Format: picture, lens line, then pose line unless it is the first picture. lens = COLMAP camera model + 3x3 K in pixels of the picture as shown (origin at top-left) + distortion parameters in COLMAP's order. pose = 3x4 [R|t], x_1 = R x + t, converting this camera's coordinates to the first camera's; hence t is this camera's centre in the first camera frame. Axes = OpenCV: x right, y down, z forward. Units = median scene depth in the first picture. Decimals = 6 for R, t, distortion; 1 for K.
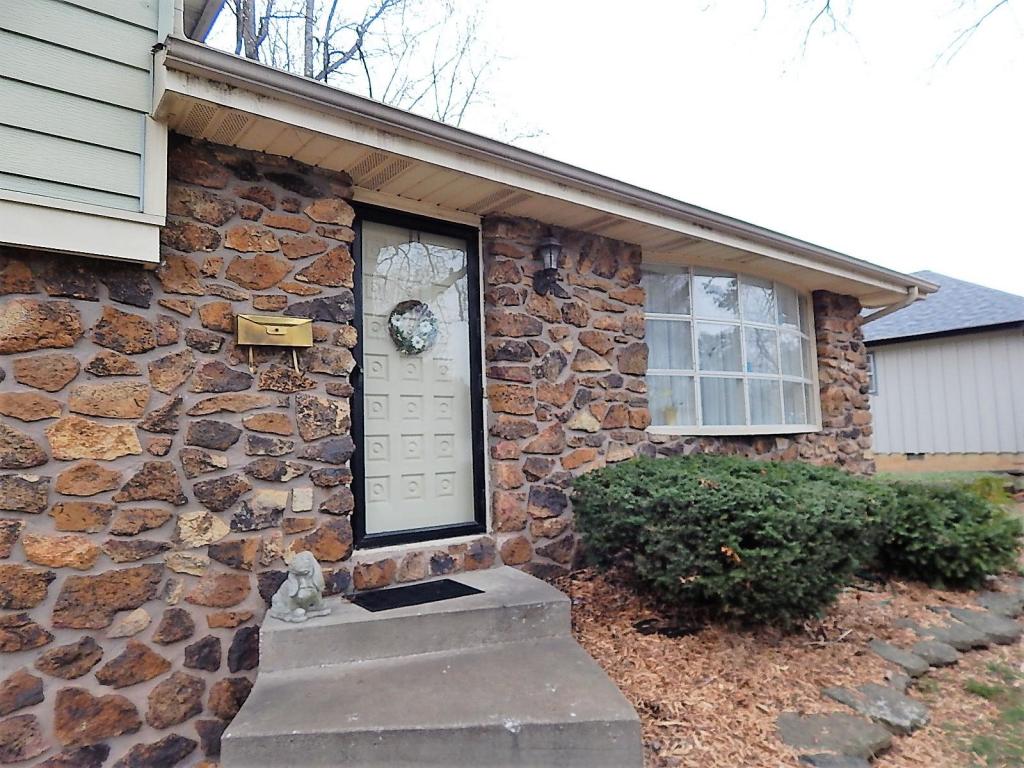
lens RADIAL K [[687.9, 0, 527.5], [0, 687.9, 401.7], [0, 0, 1]] dist [0.024834, -0.011671]
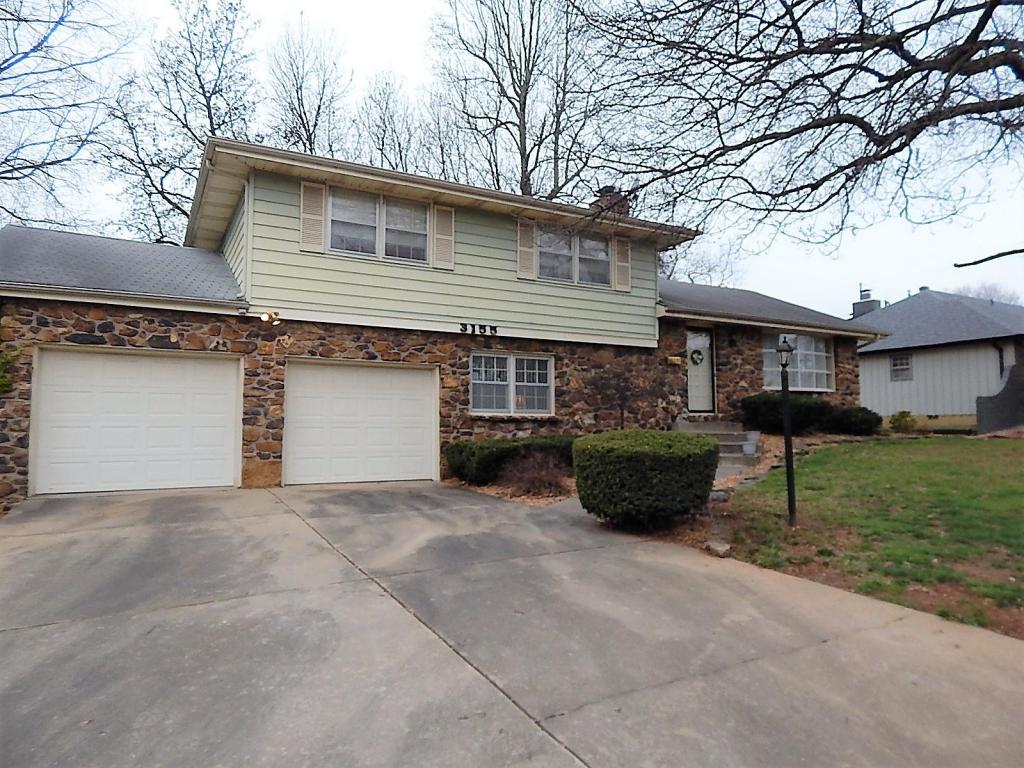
lens RADIAL K [[687.9, 0, 515.1], [0, 687.9, 381.4], [0, 0, 1]] dist [0.024834, -0.011671]
pose [[0.984066, 0.018732, -0.176812, -0.448684], [-0.018691, 0.999824, 0.001895, 0.032845], [0.176817, 0.001440, 0.984243, -2.697576]]
